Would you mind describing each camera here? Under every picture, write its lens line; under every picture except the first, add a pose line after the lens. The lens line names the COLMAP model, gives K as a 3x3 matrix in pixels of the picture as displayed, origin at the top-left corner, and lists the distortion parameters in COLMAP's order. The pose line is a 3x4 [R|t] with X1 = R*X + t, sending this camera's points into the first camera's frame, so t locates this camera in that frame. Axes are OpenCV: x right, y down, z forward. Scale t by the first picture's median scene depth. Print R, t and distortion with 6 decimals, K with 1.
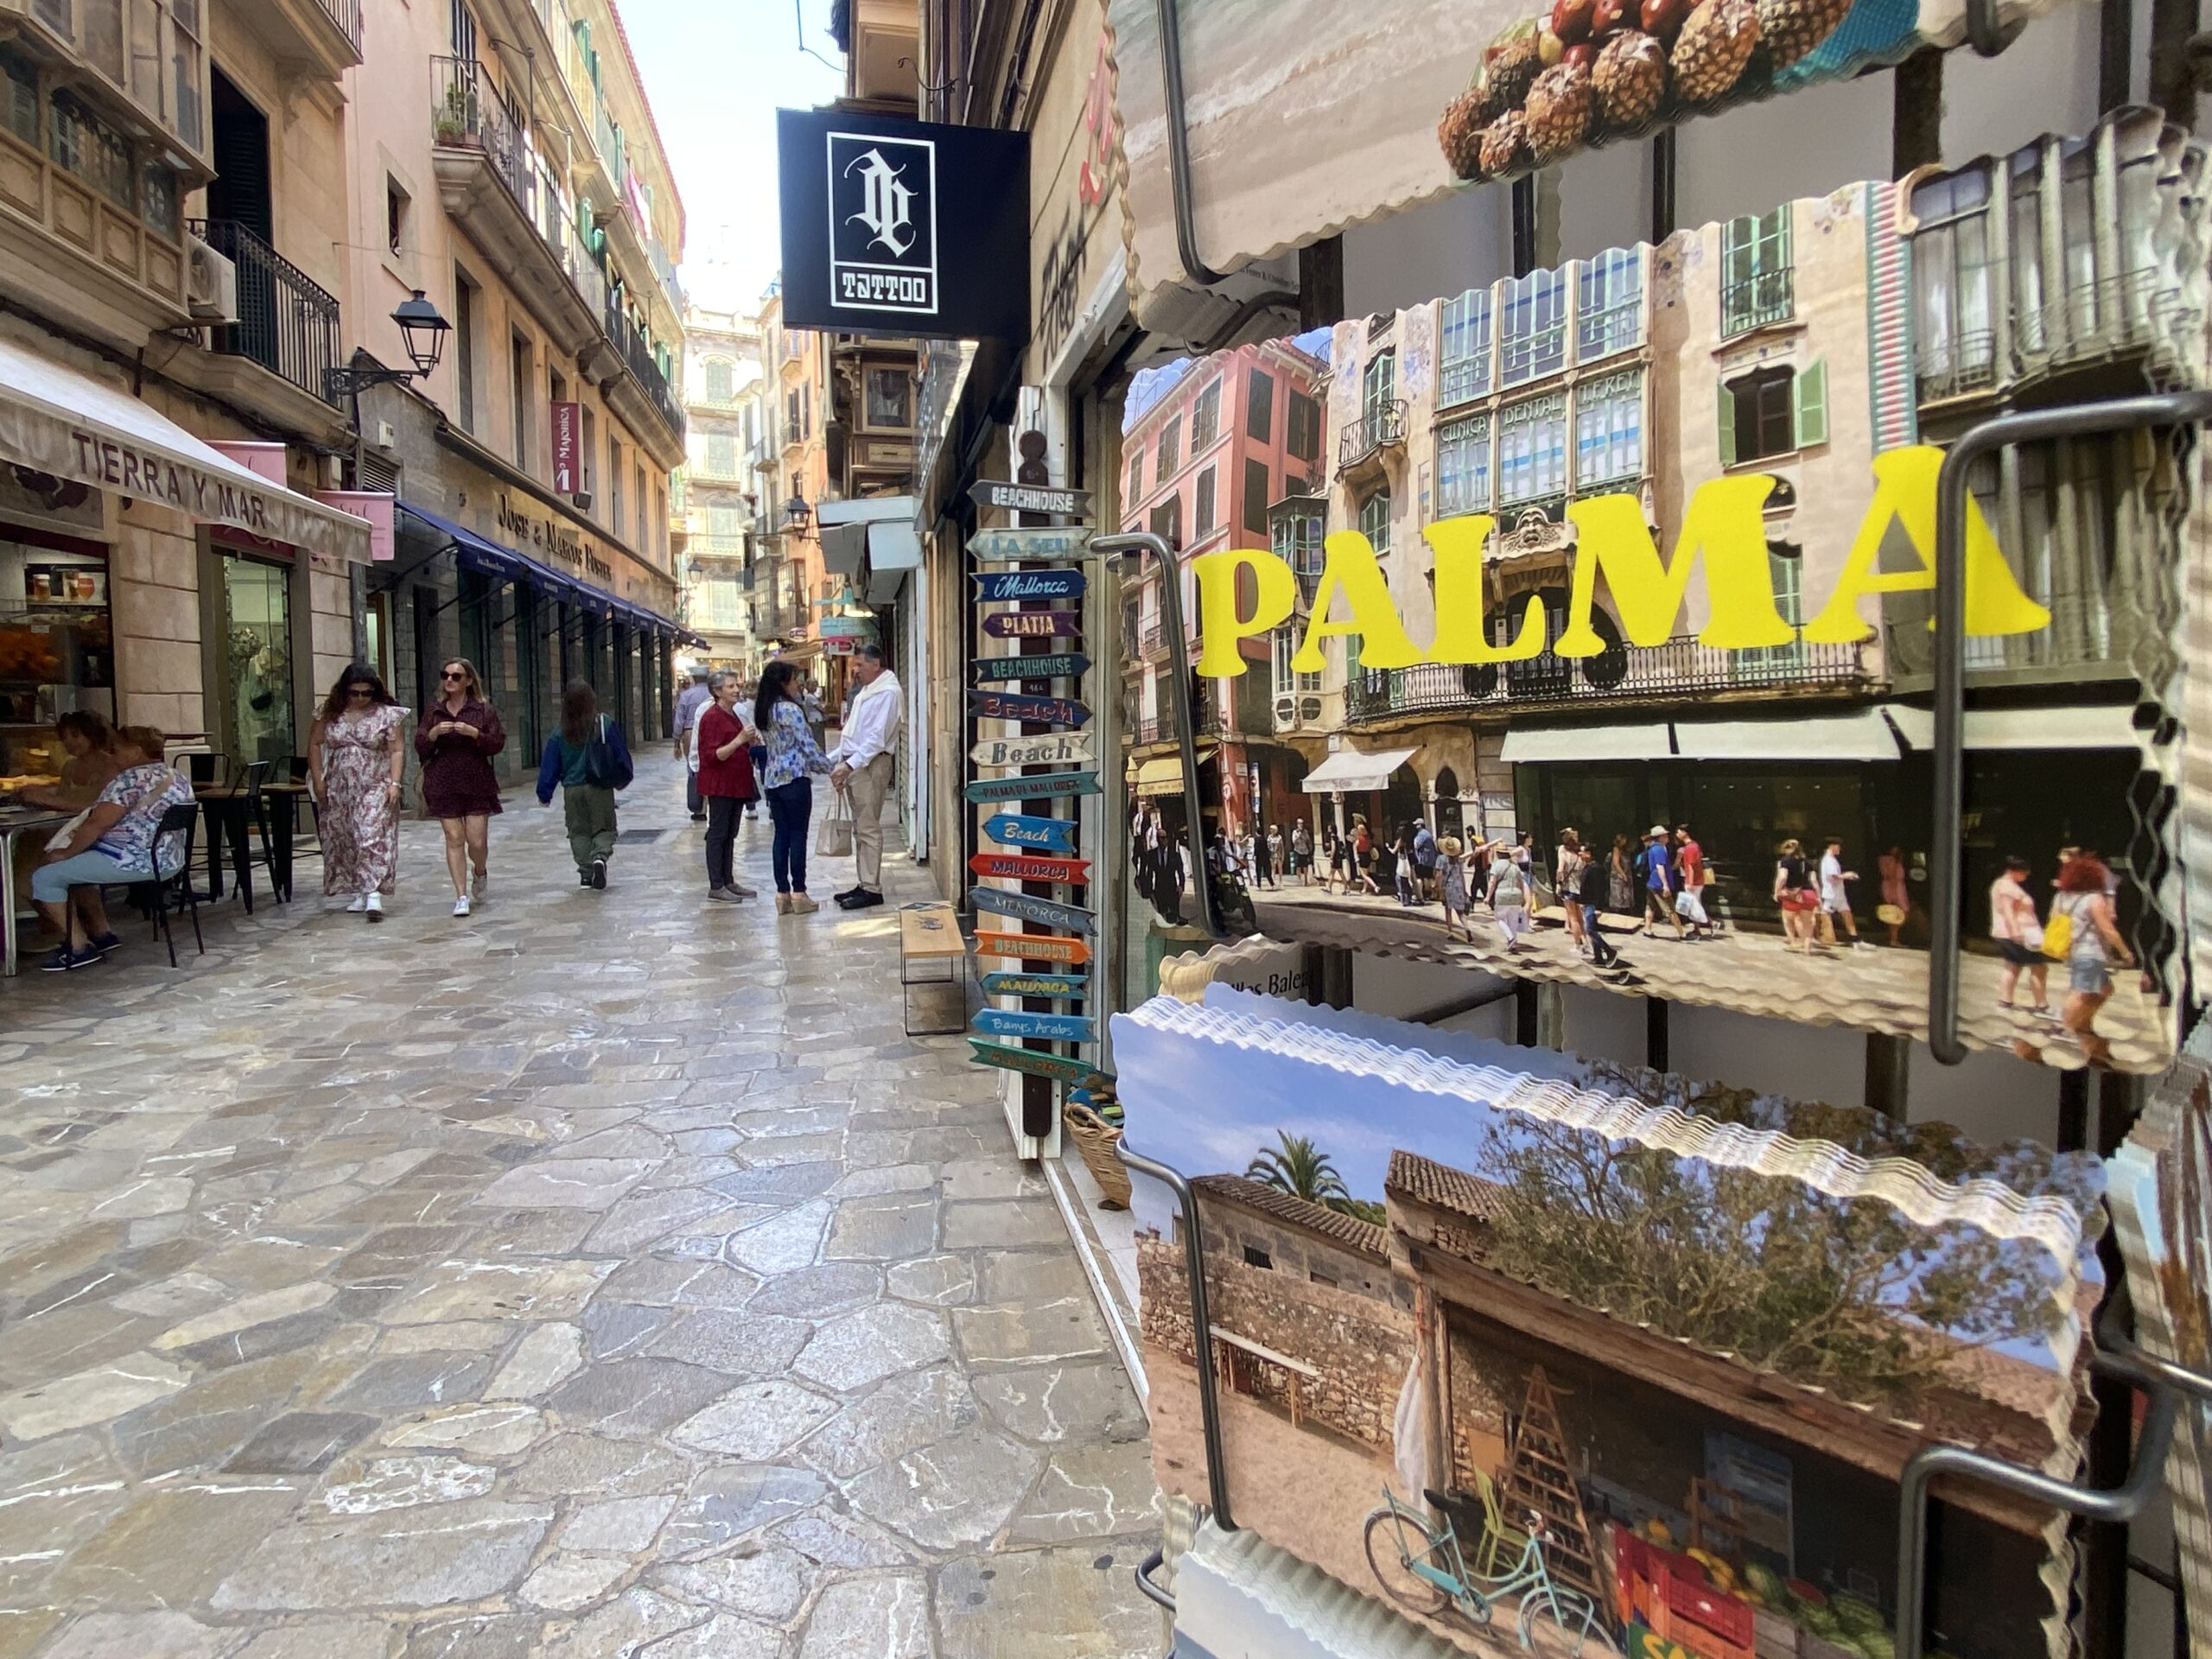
lens RADIAL K [[1288.8, 0, 1118.1], [0, 1288.8, 827.2], [0, 0, 1]] dist [0.007527, 0.000777]
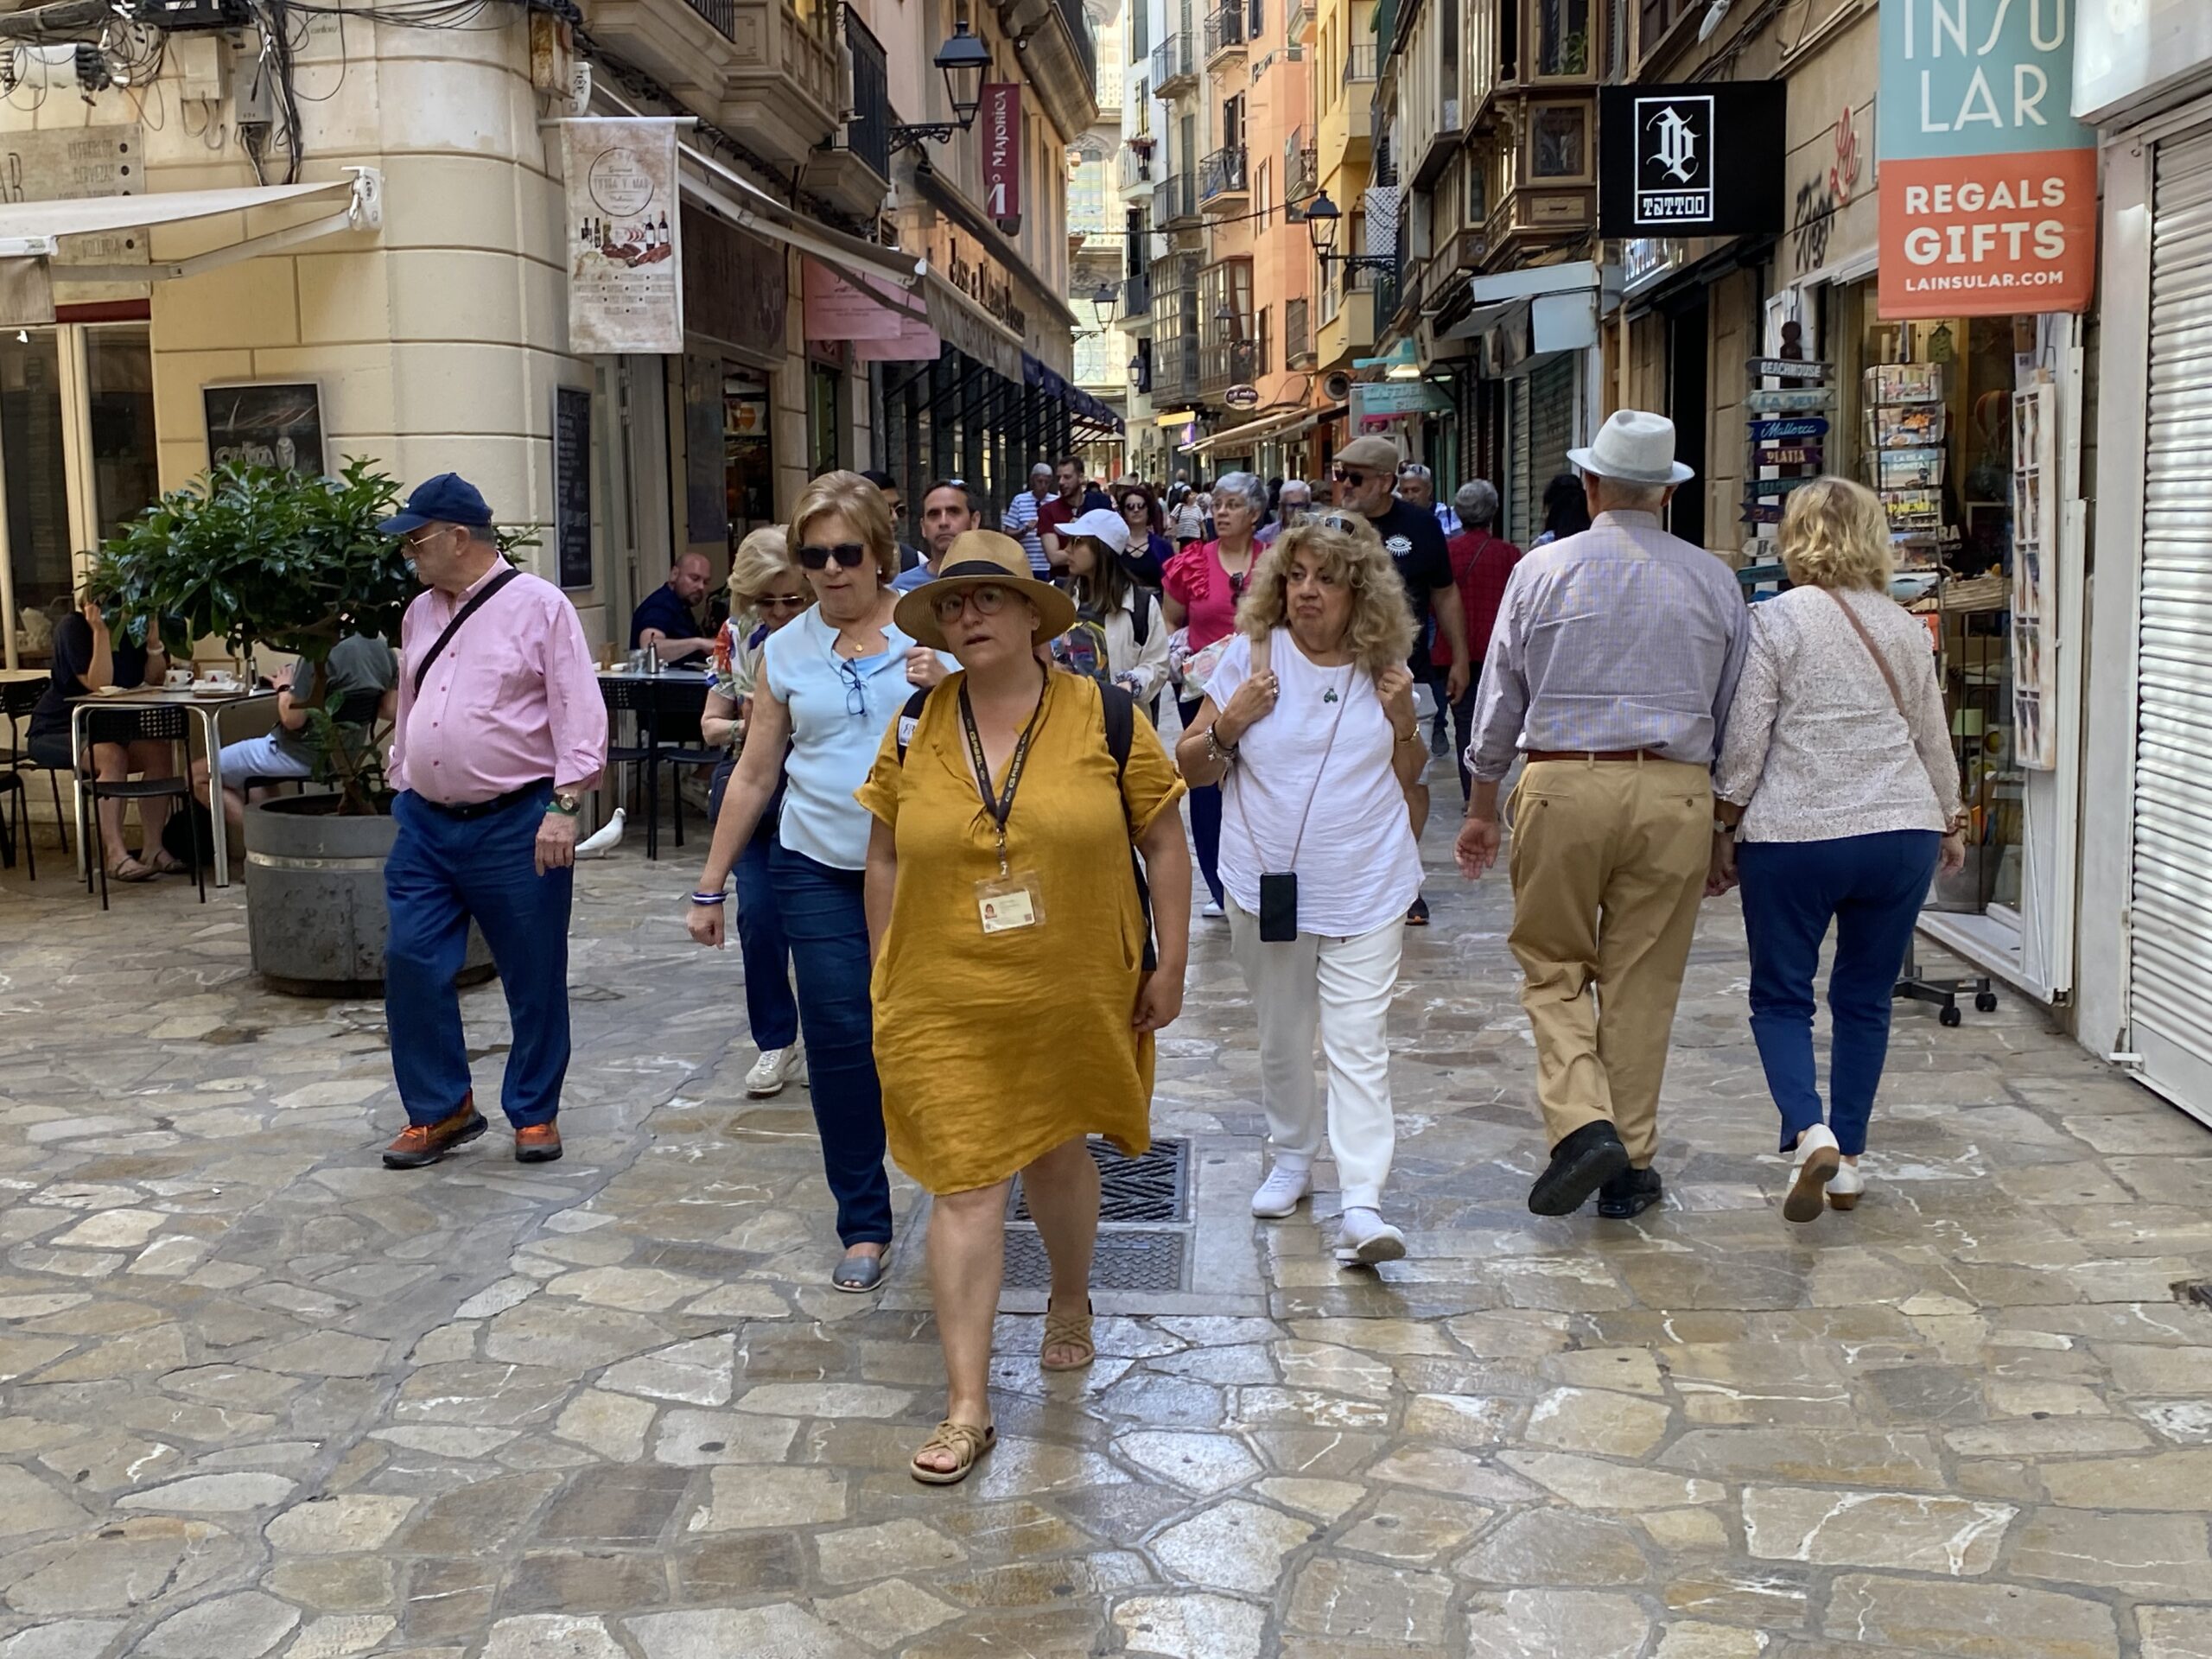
lens RADIAL K [[2646.8, 0, 1100.5], [0, 2646.8, 847.1], [0, 0, 1]] dist [0.055269, 0.000000]
pose [[0.964259, 0.008014, -0.264840, -0.015546], [-0.000232, 0.999568, 0.029402, 0.171646], [0.264962, -0.028290, 0.963844, -1.857759]]
